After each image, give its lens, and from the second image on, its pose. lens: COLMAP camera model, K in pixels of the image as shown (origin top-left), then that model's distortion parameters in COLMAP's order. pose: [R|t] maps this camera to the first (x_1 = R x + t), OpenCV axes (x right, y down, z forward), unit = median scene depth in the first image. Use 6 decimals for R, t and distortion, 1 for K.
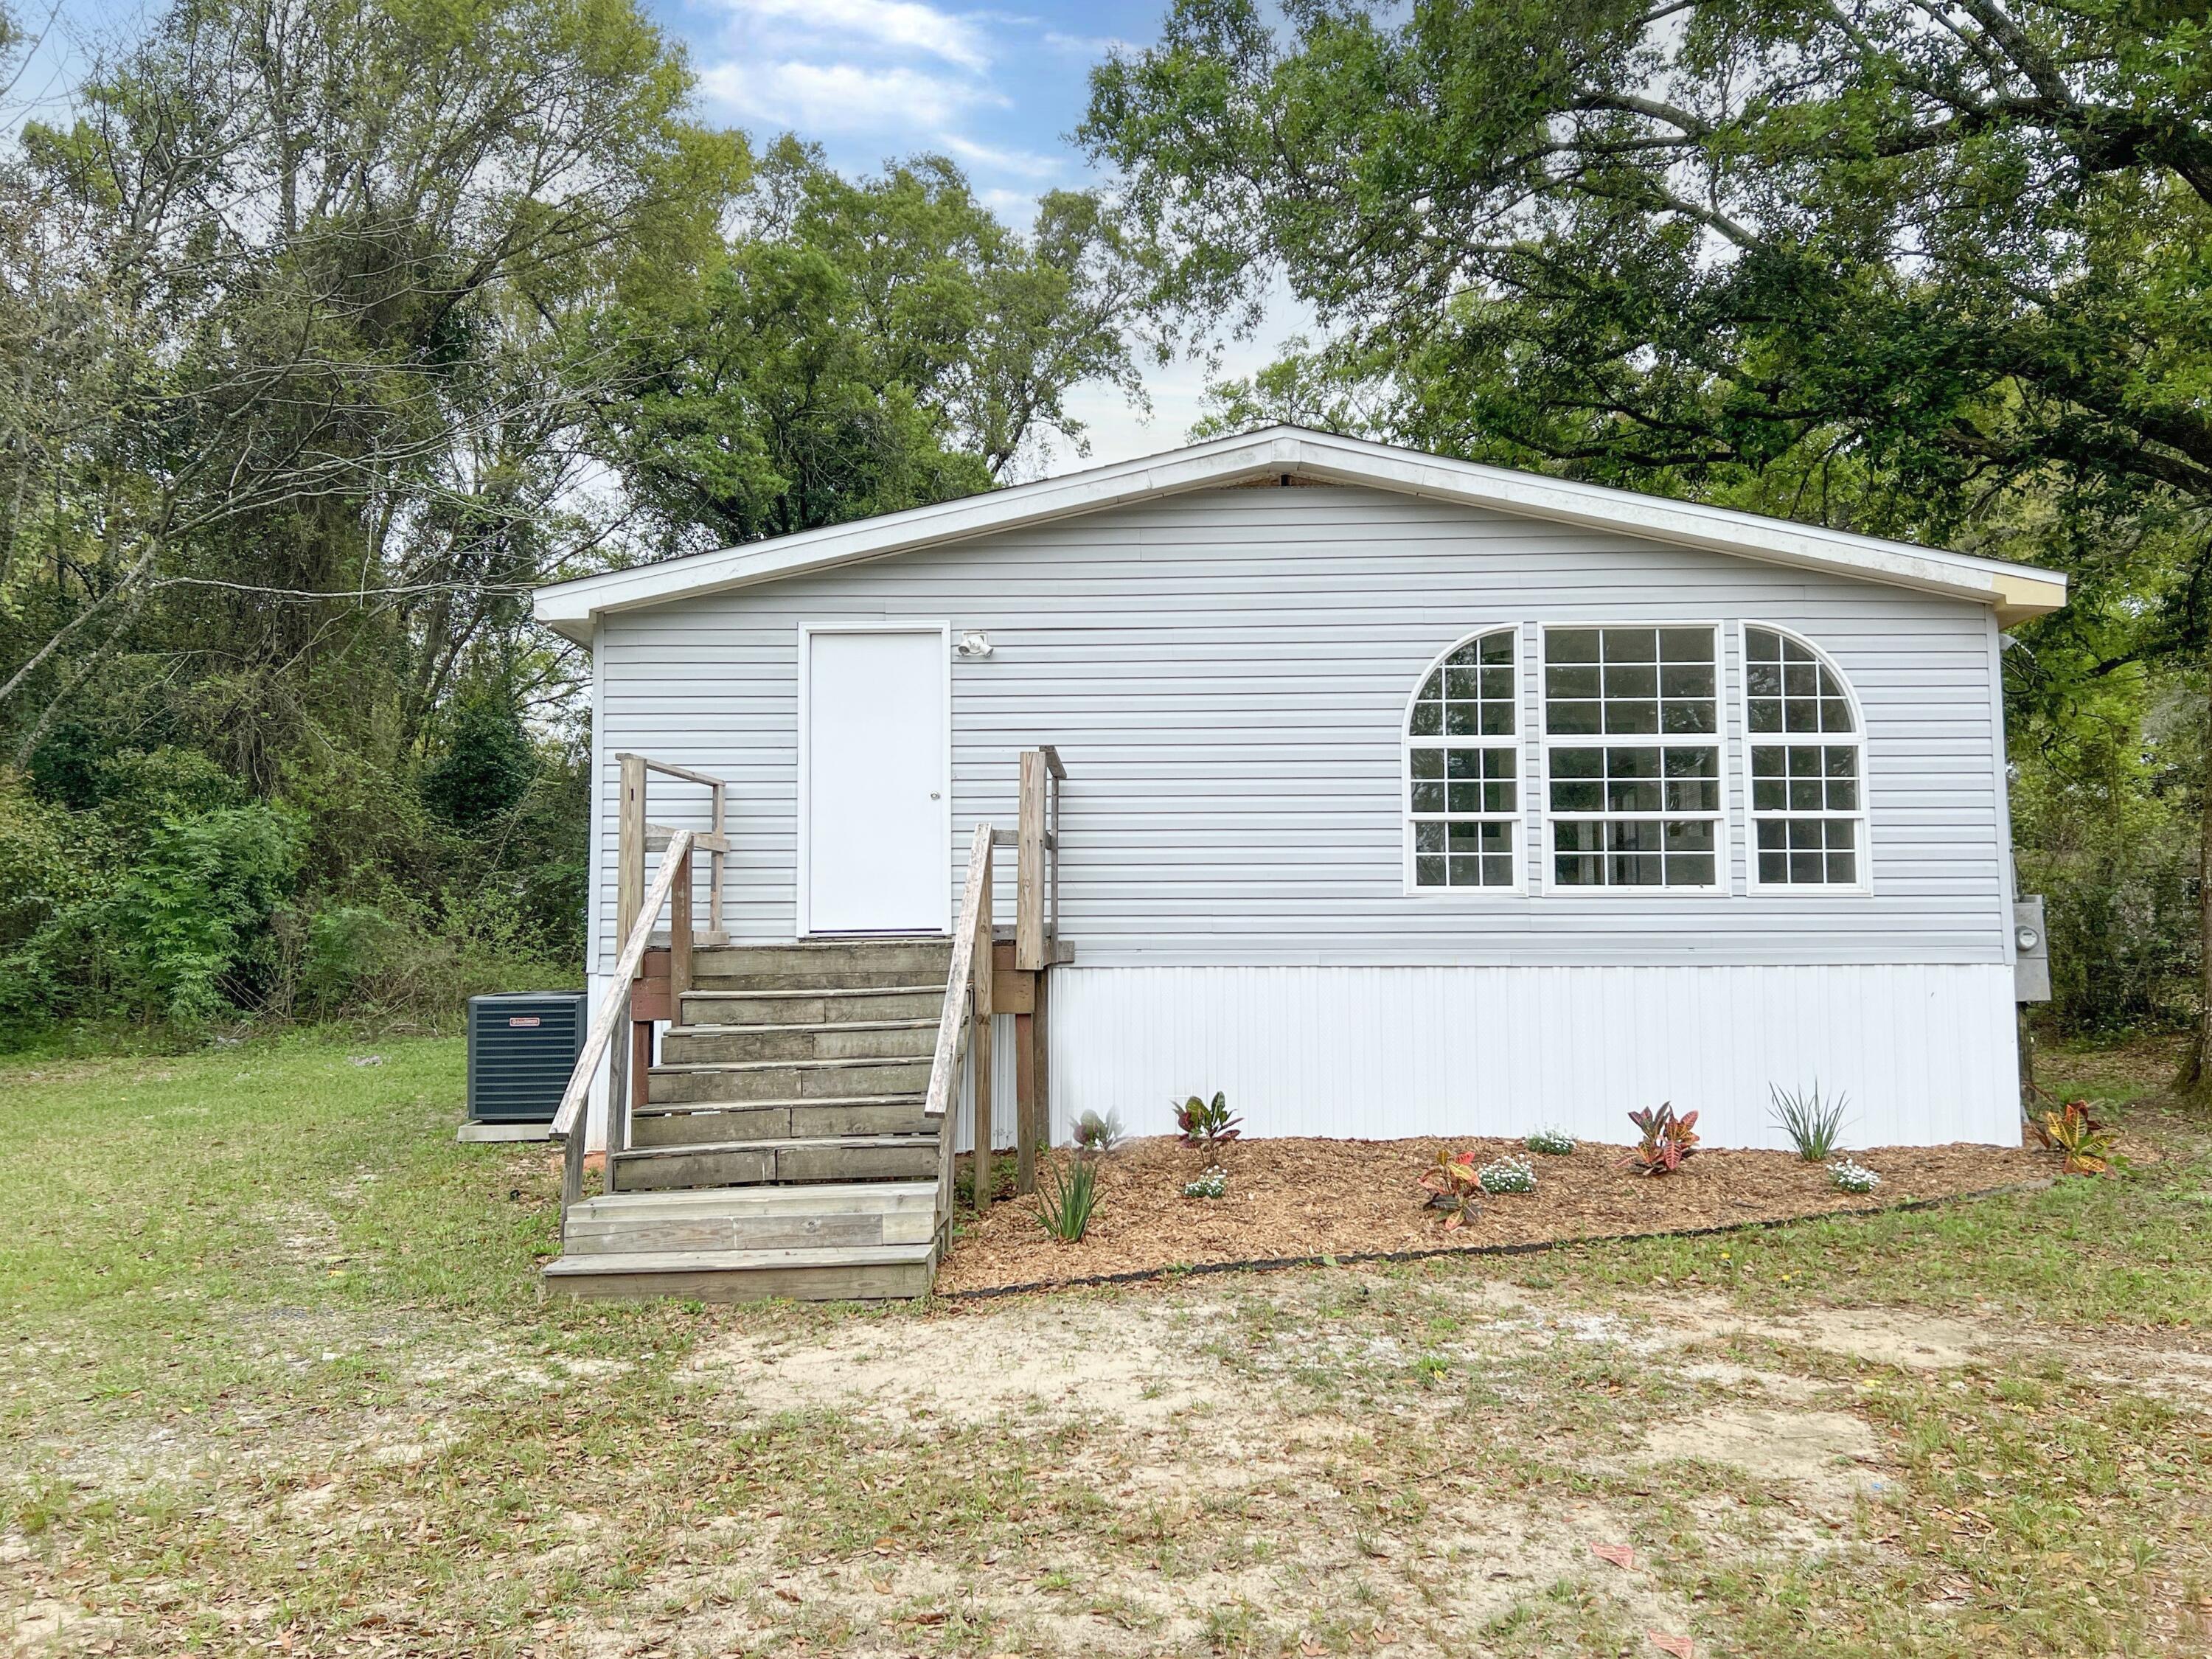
lens RADIAL K [[1657.3, 0, 1106.0], [0, 1657.3, 829.5], [0, 0, 1]] dist [0.024072, -0.001339]
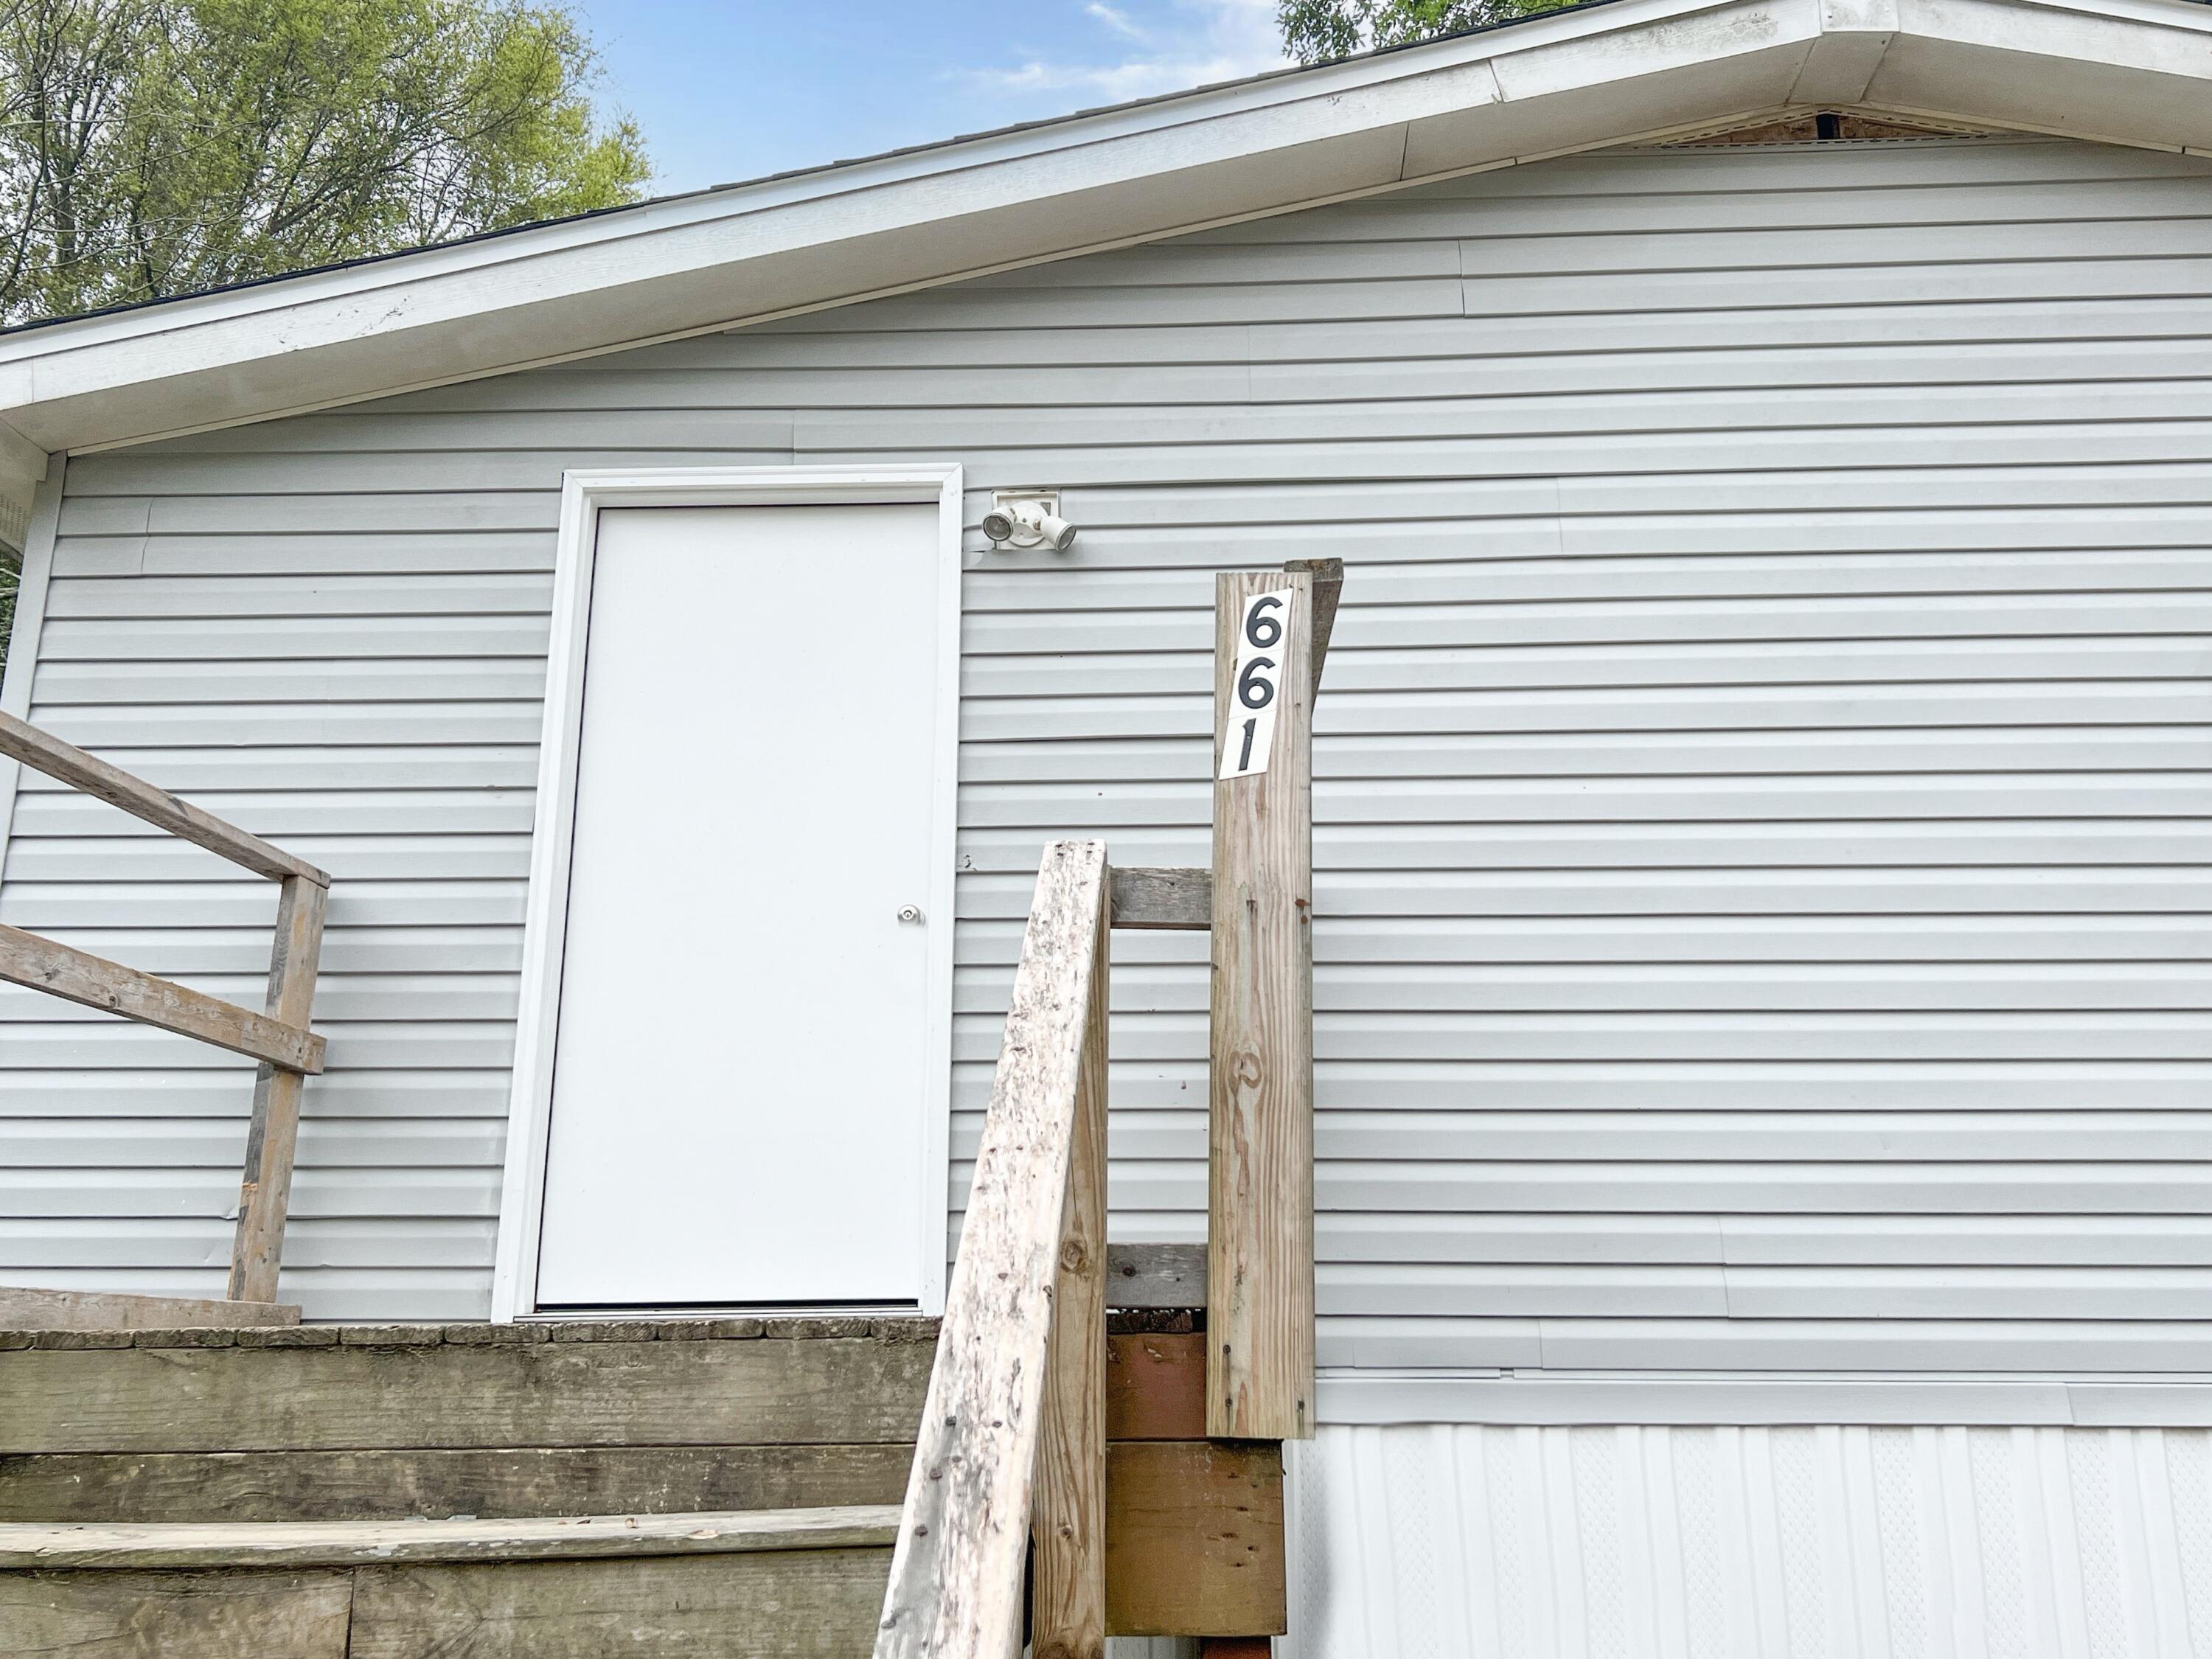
lens RADIAL K [[1976.0, 0, 1106.0], [0, 1976.0, 829.5], [0, 0, 1]] dist [0.004021, 0.001515]
pose [[0.999734, -0.000531, -0.023044, -0.059864], [-0.004143, 0.979315, -0.202301, 0.054530], [0.022675, 0.202343, 0.979052, 0.678229]]
